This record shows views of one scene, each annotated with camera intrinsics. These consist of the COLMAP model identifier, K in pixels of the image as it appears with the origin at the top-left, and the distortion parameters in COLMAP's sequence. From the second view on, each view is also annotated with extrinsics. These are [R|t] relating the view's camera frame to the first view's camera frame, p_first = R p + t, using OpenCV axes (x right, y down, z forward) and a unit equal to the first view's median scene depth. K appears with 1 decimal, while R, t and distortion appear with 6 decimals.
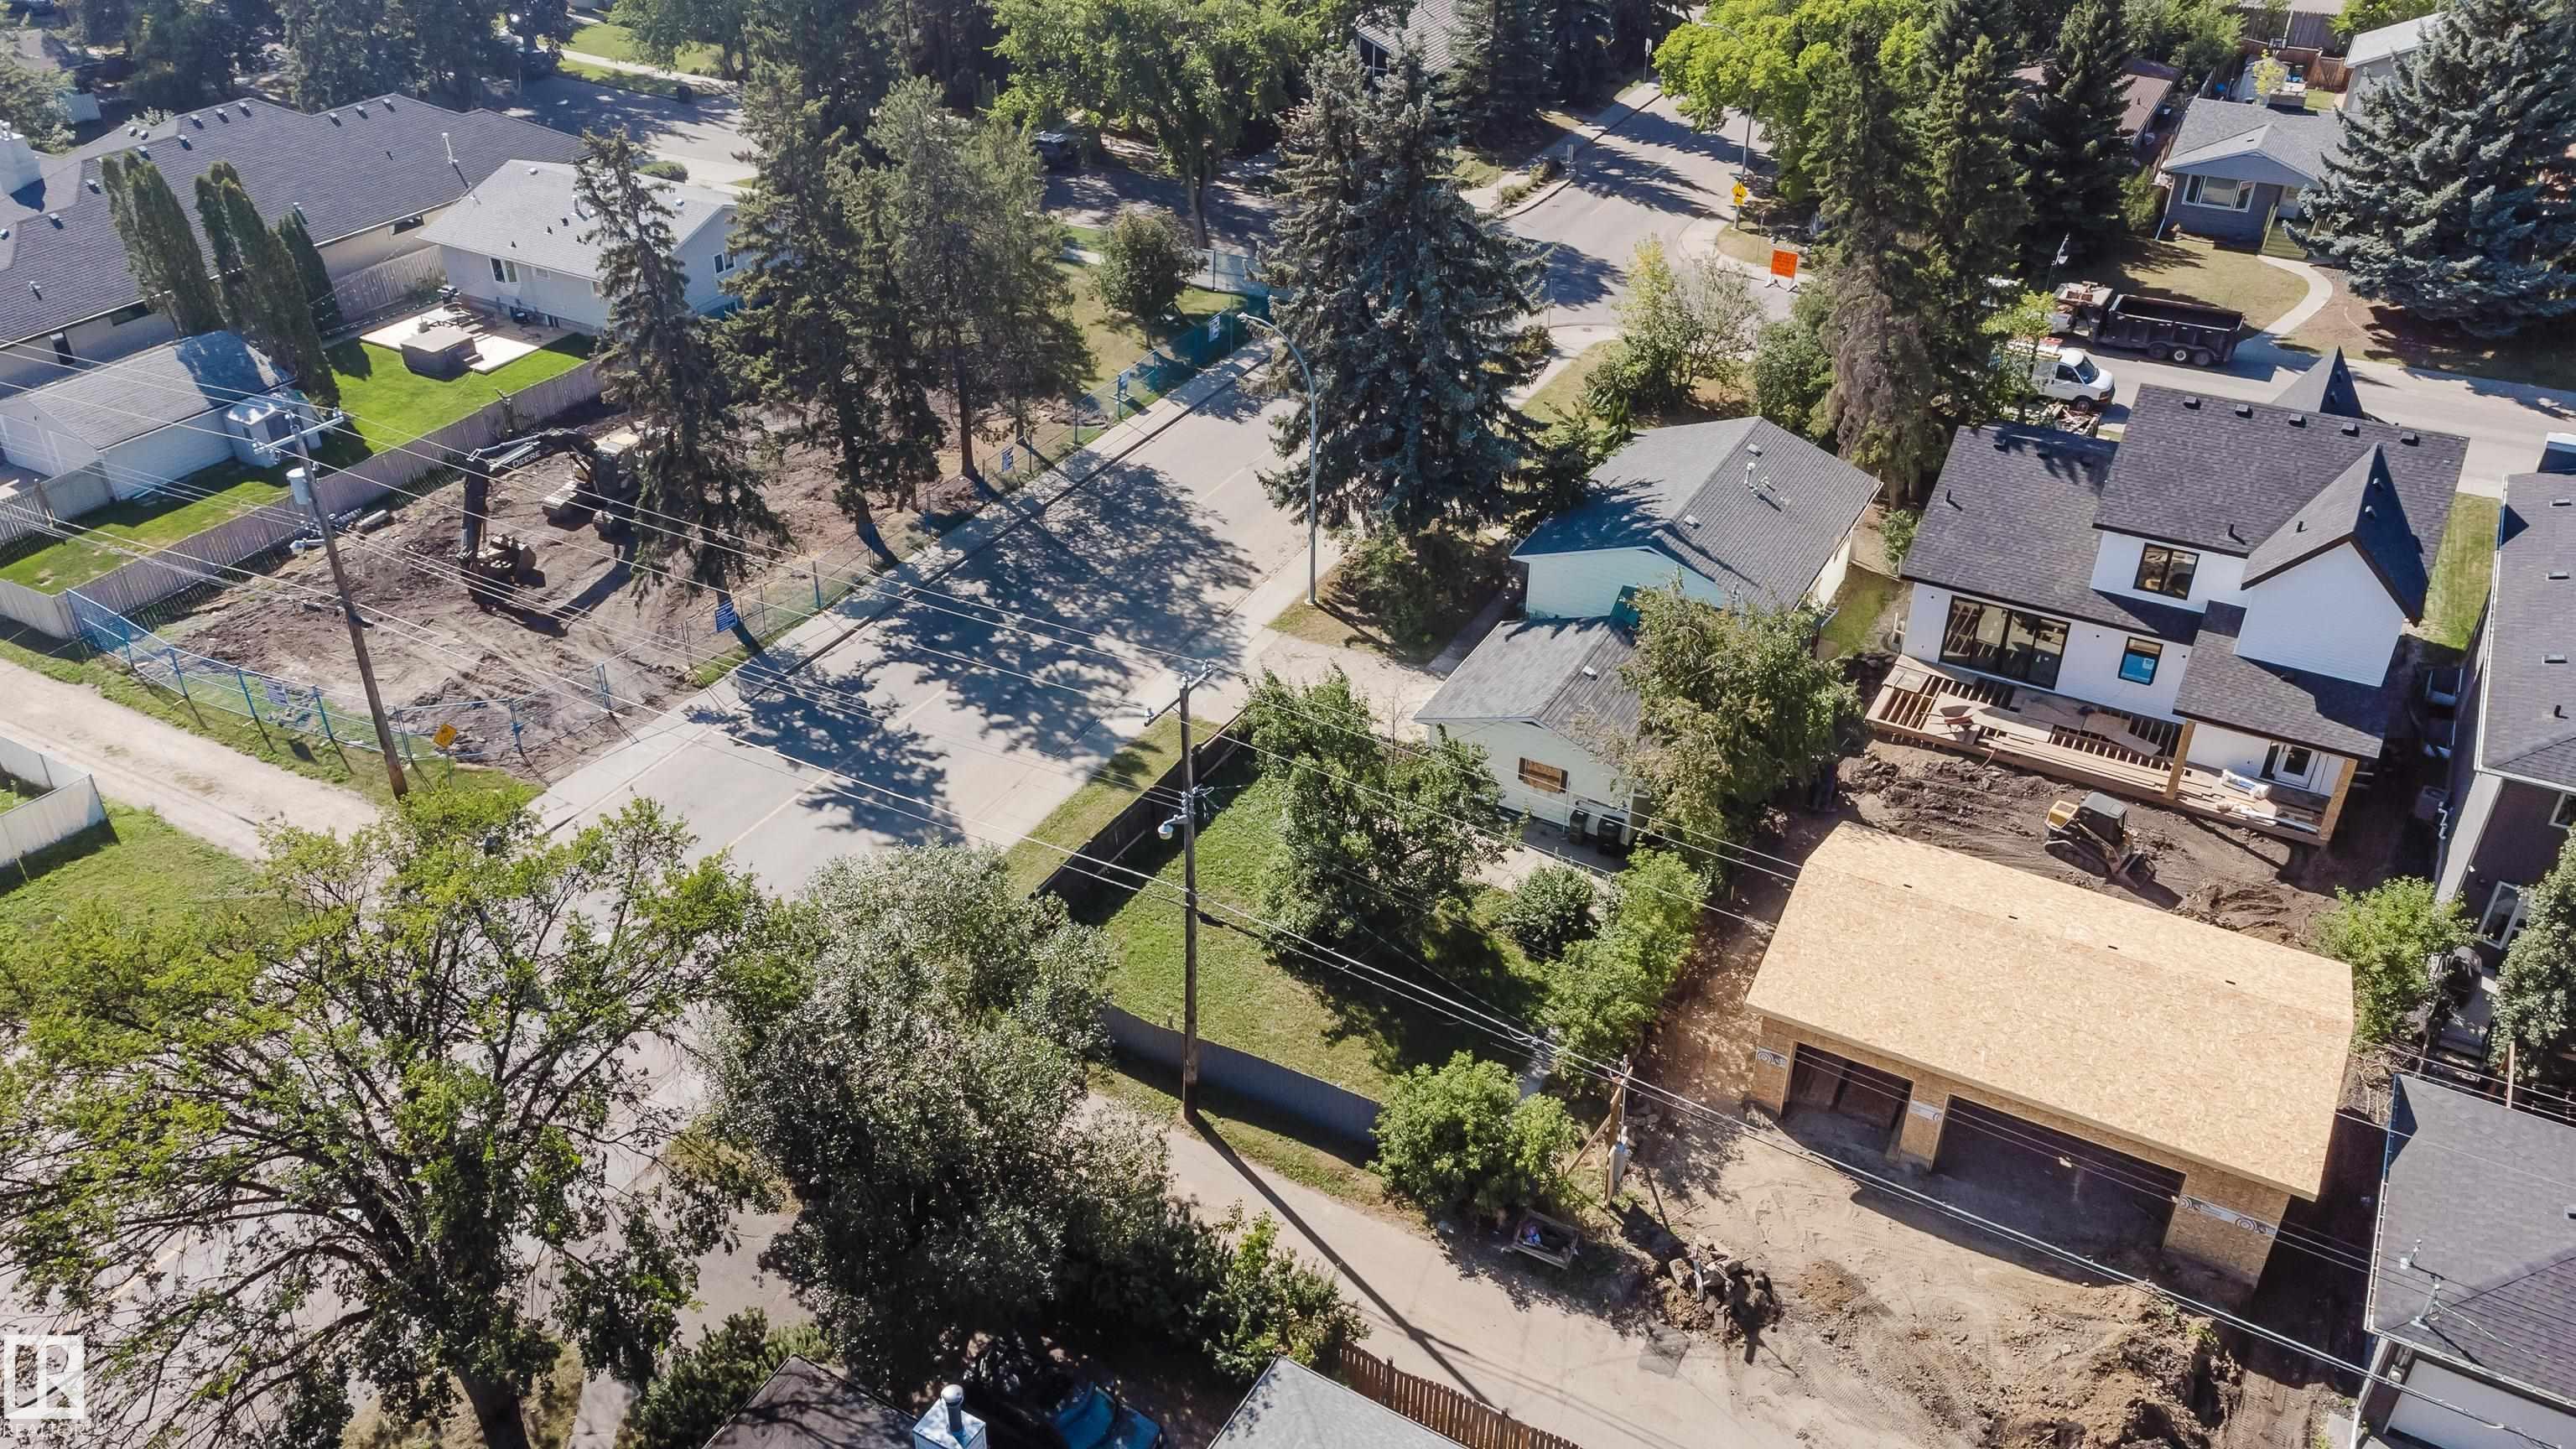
lens RADIAL K [[1915.8, 0, 1278.5], [0, 1915.8, 748.2], [0, 0, 1]] dist [0.033620, 0.016502]
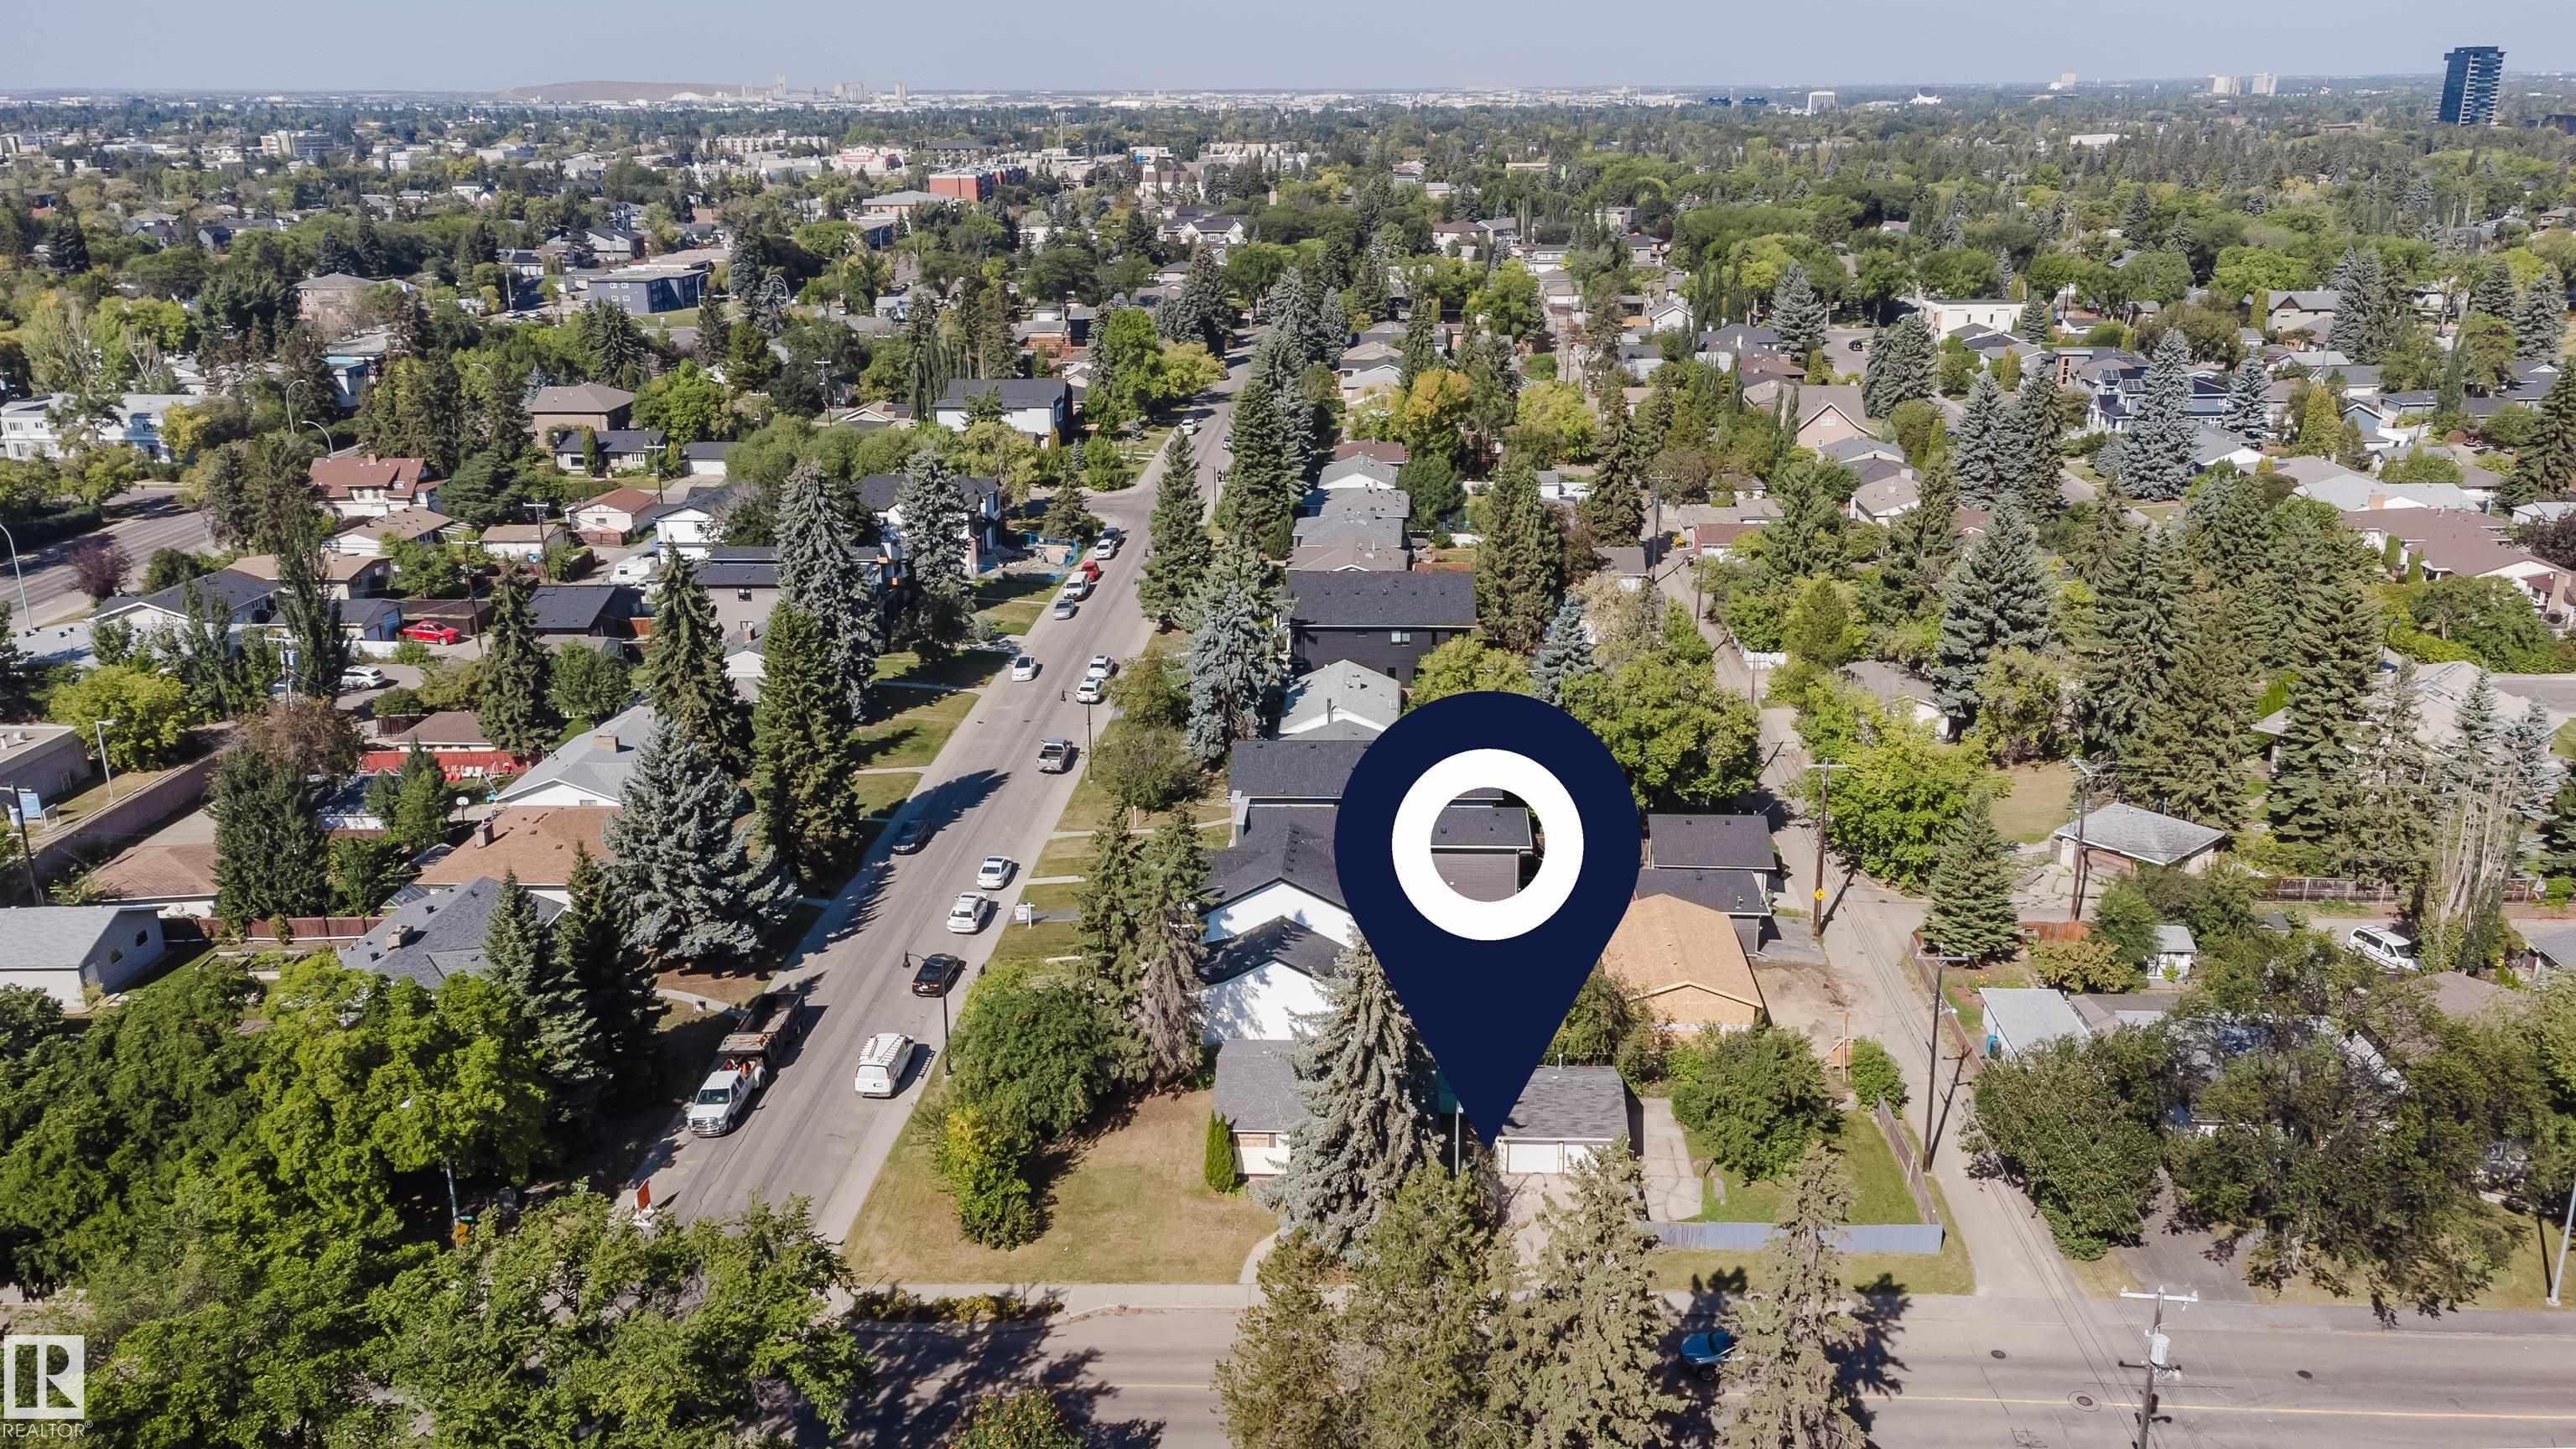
lens RADIAL K [[2001.8, 0, 1341.6], [0, 2001.8, 571.9], [0, 0, 1]] dist [0.036225, 0.030435]
pose [[-0.464498, -0.206395, 0.861187, -1.114758], [0.495613, 0.745319, 0.445945, -1.175540], [-0.733900, 0.633956, -0.243907, 1.175205]]
